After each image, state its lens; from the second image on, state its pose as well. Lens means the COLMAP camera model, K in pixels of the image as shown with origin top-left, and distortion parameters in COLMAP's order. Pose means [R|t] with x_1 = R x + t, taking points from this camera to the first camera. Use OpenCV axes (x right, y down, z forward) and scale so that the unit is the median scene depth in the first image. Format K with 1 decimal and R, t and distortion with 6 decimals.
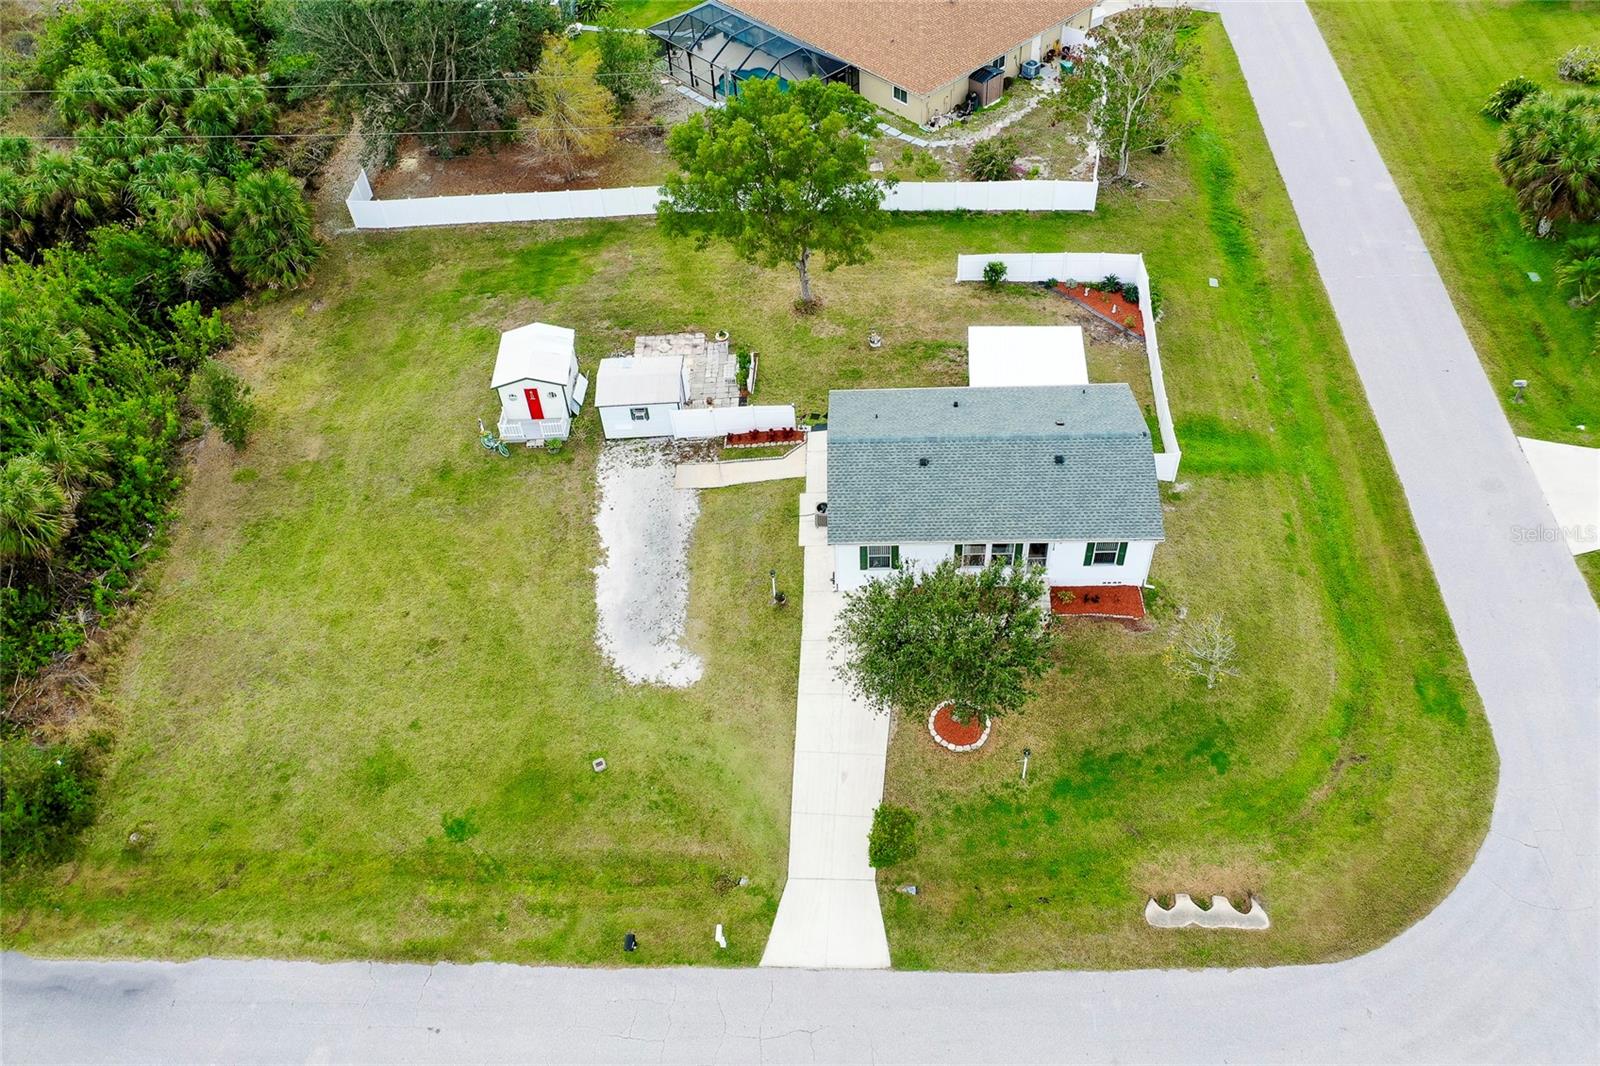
lens RADIAL K [[1260.5, 0, 805.2], [0, 1260.5, 528.0], [0, 0, 1]] dist [-0.004545, 0.002203]
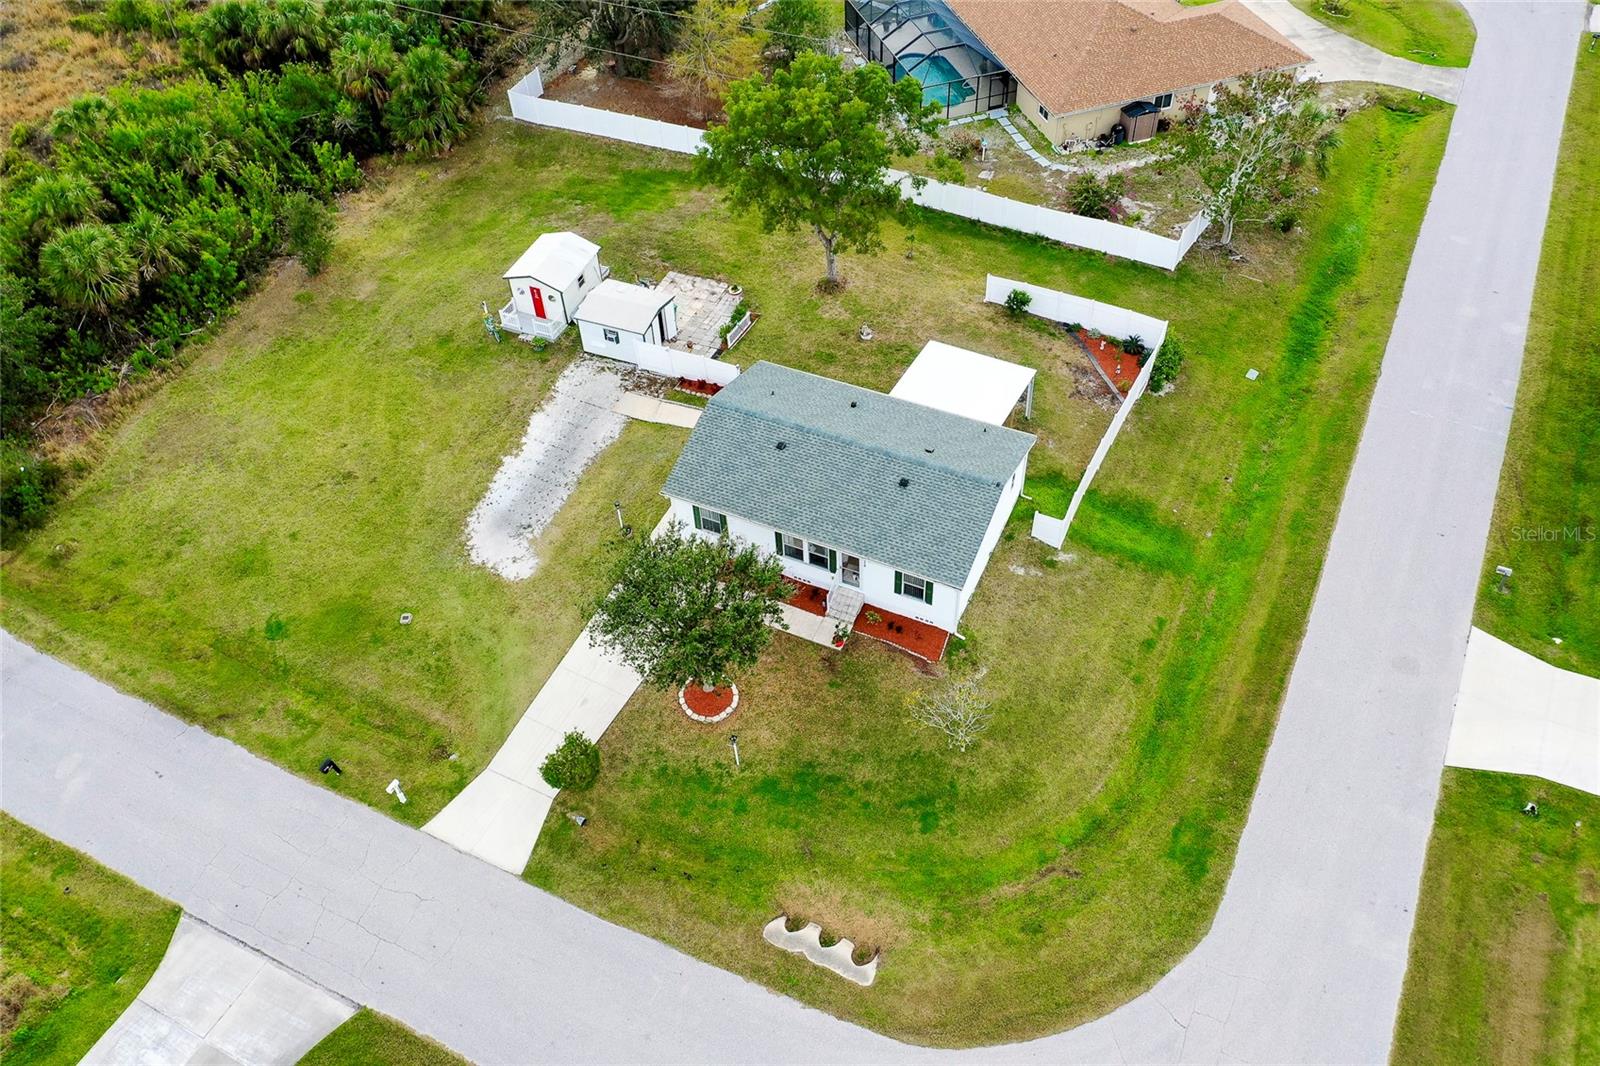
lens RADIAL K [[1254.1, 0, 805.9], [0, 1254.1, 533.7], [0, 0, 1]] dist [-0.001632, -0.005719]
pose [[0.914672, 0.307723, -0.262071, 0.373918], [-0.302927, 0.951150, 0.059570, -0.047937], [0.267600, 0.024901, 0.963208, 0.031627]]
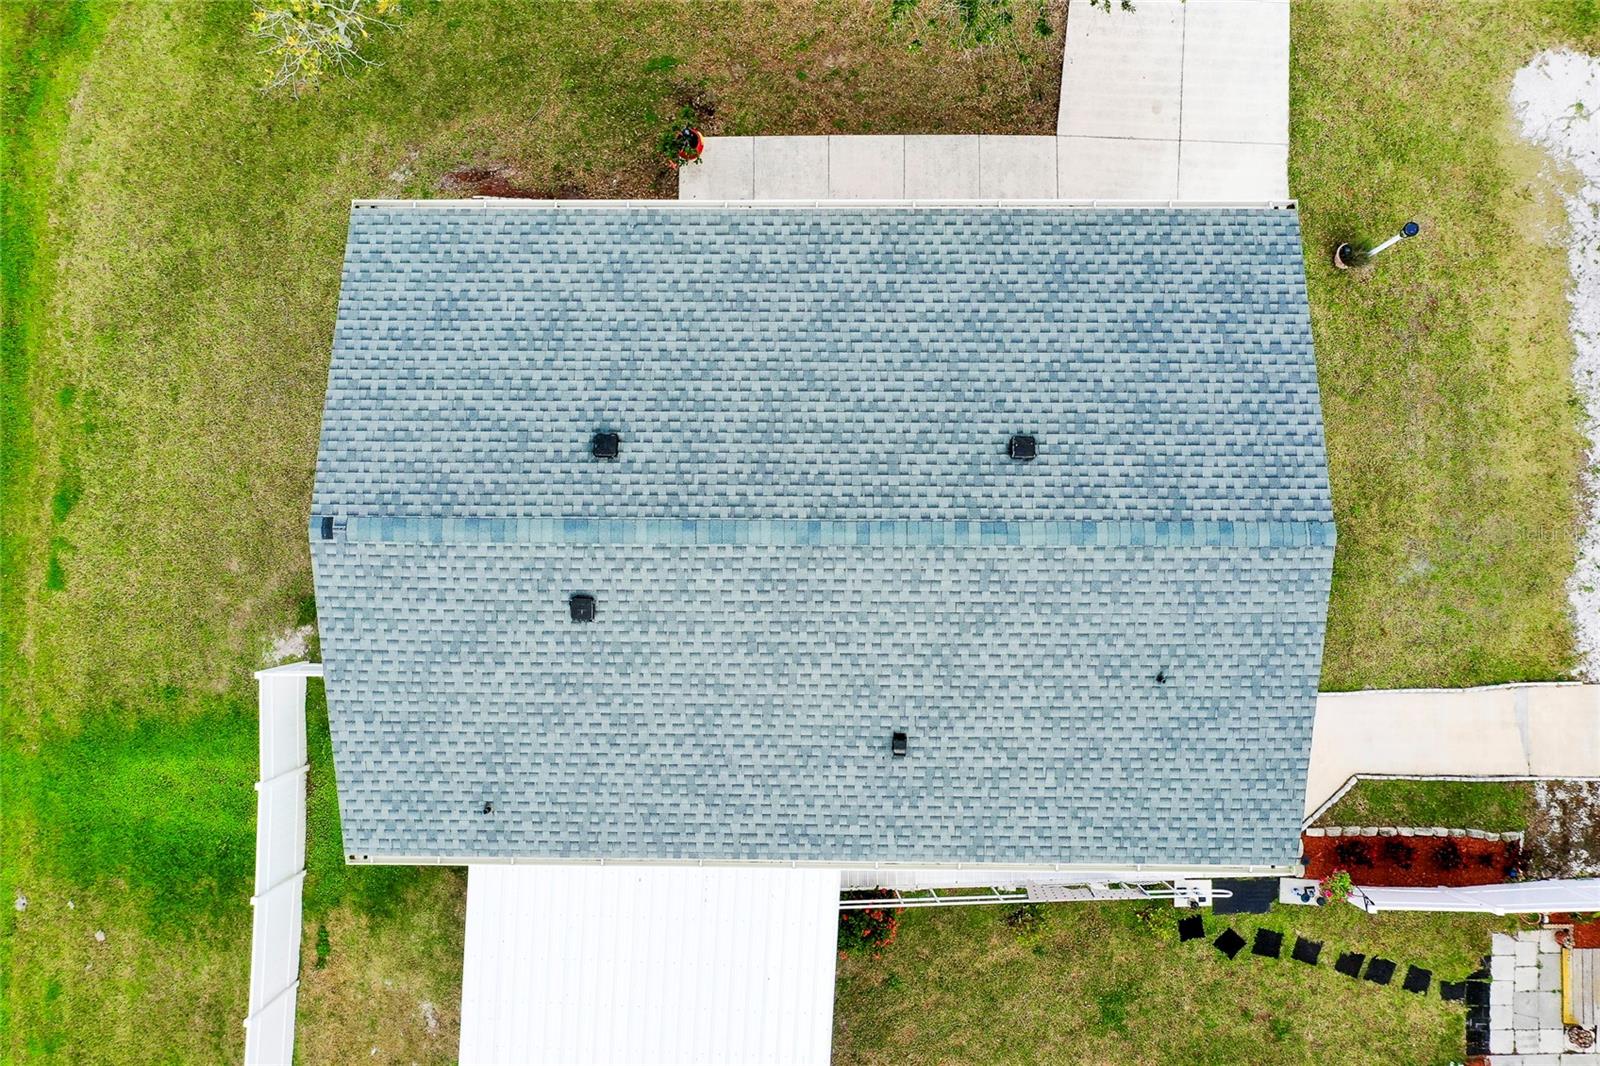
lens RADIAL K [[1259.1, 0, 804.4], [0, 1259.1, 529.0], [0, 0, 1]] dist [0.002575, -0.000803]
pose [[-0.997553, 0.013966, 0.068505, 0.119709], [0.036963, -0.726357, 0.686323, -0.270880], [0.059345, 0.687176, 0.724063, 0.729394]]
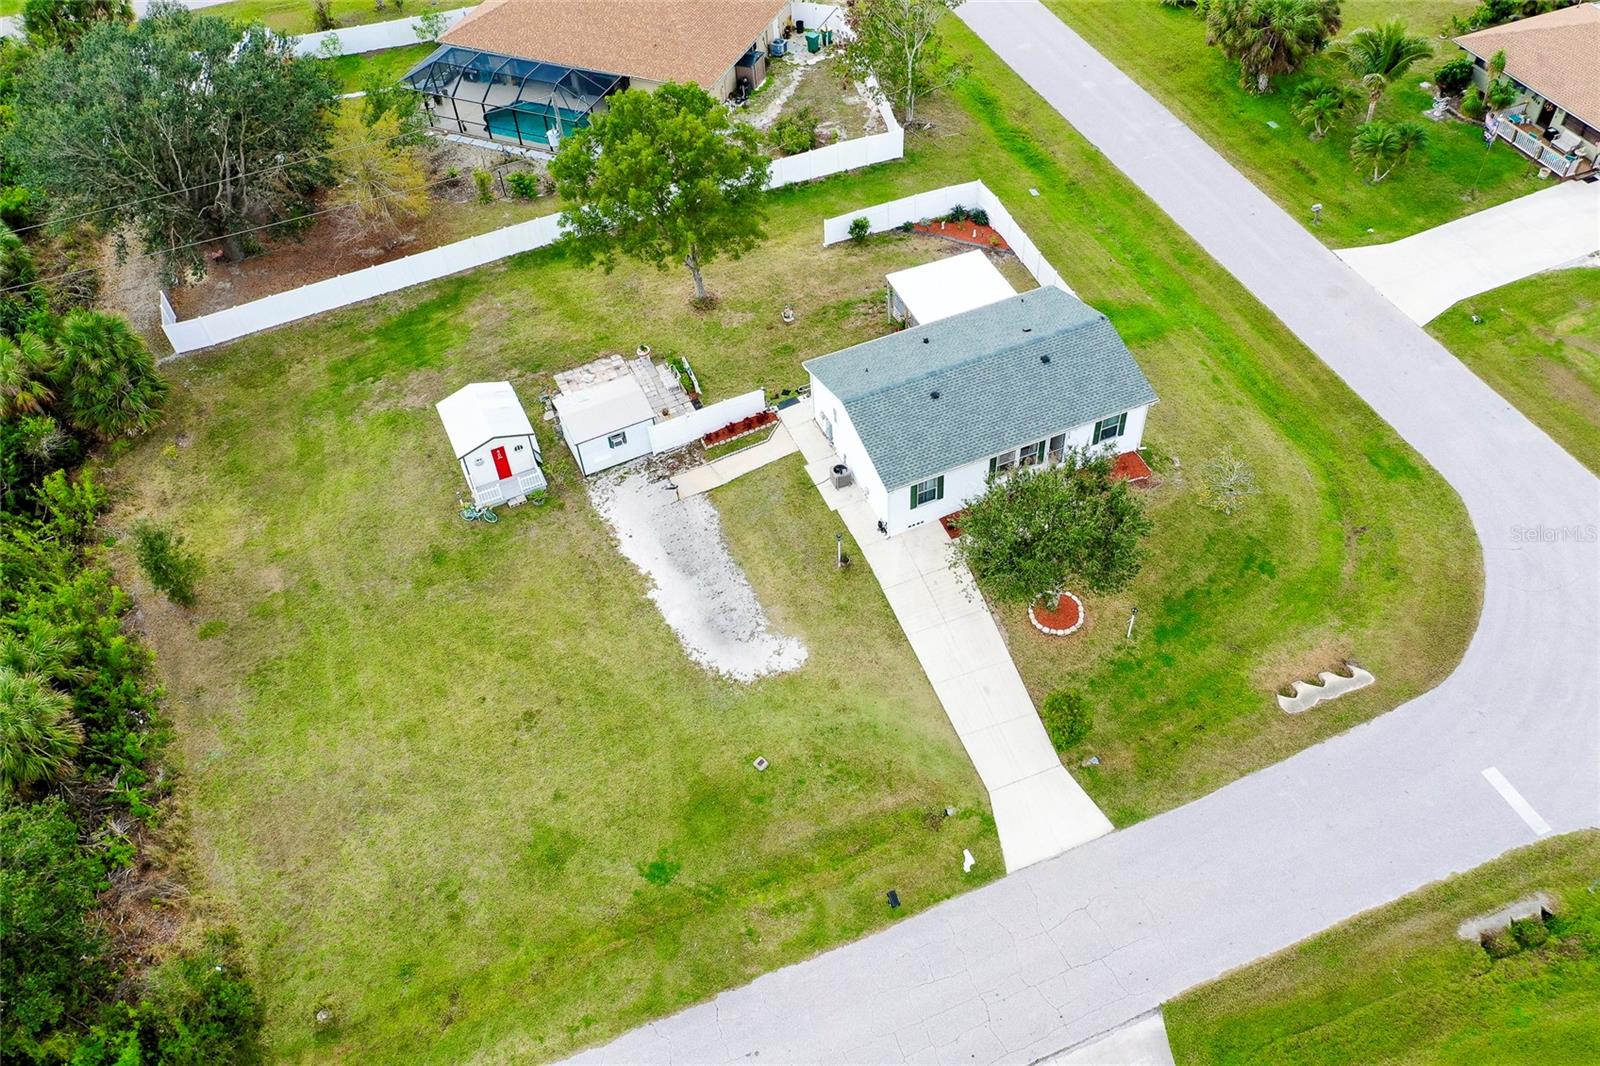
lens RADIAL K [[1259.1, 0, 804.4], [0, 1259.1, 529.0], [0, 0, 1]] dist [0.002575, -0.000803]
pose [[0.913721, -0.299373, 0.274755, -0.312613], [0.303251, 0.952460, 0.029315, -0.008651], [-0.270469, 0.056534, 0.961067, 0.010693]]
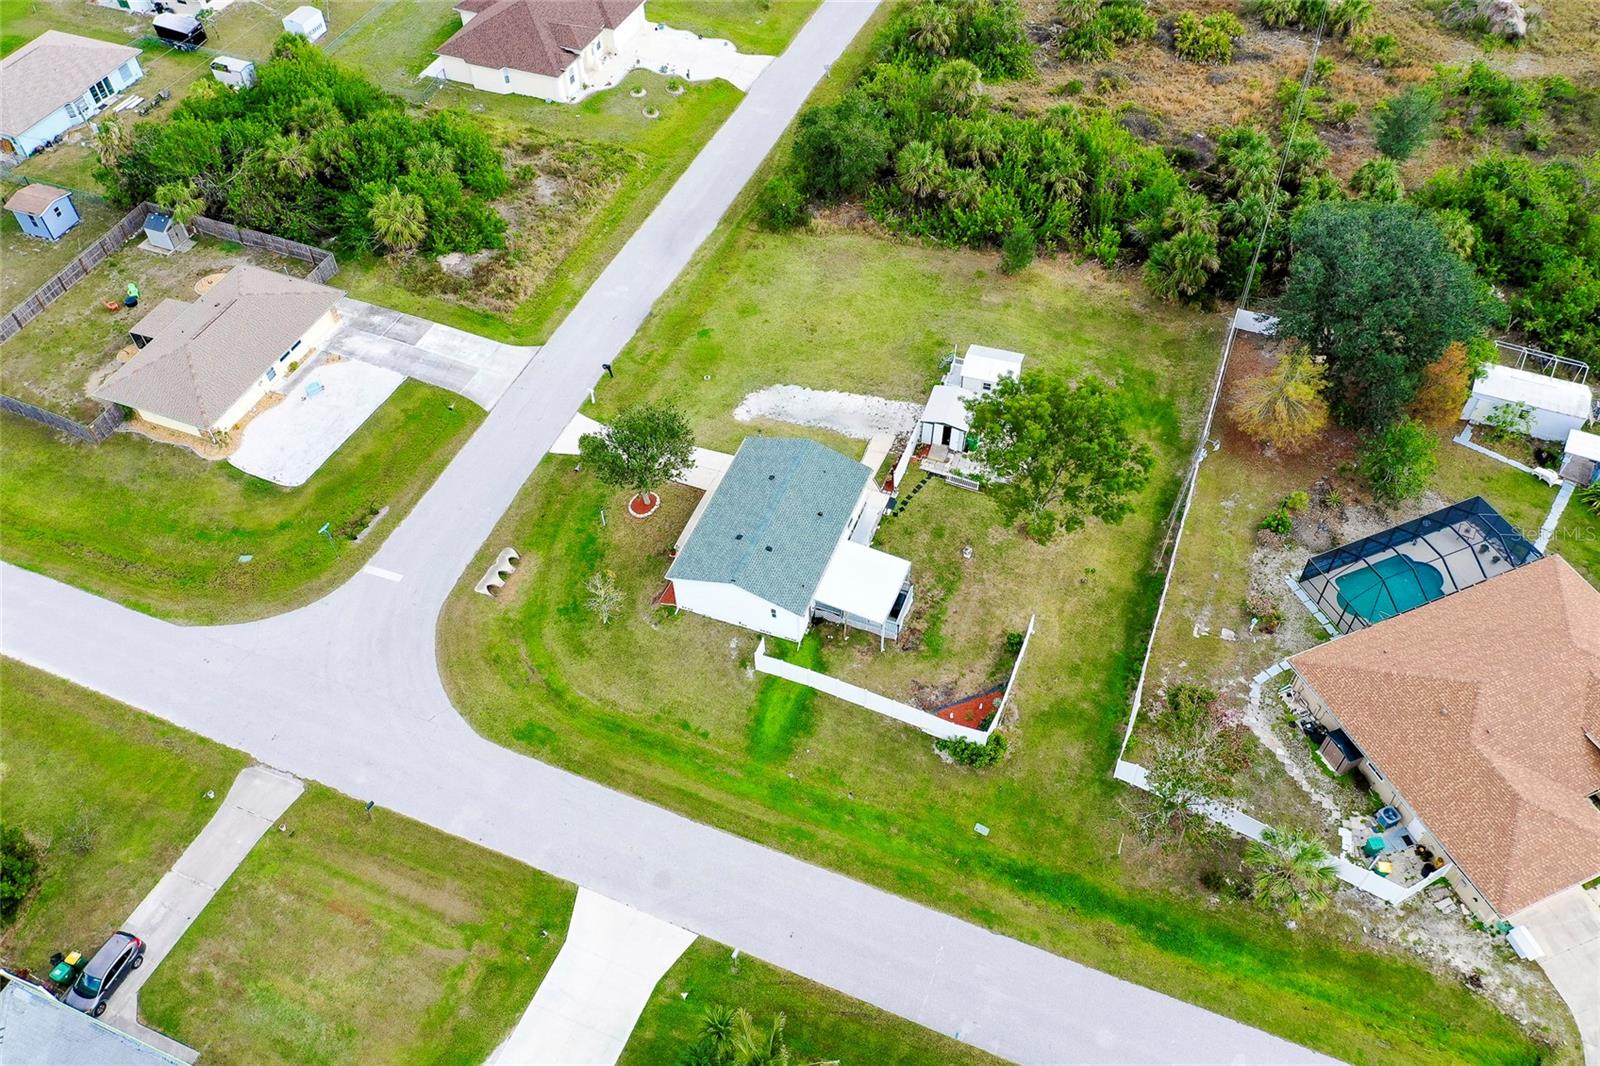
lens RADIAL K [[1254.1, 0, 805.9], [0, 1254.1, 533.7], [0, 0, 1]] dist [-0.001632, -0.005719]
pose [[-0.335733, 0.745780, -0.575409, 0.986758], [-0.669478, 0.240802, 0.702719, -1.113017], [0.662634, 0.621149, 0.418438, 0.378339]]
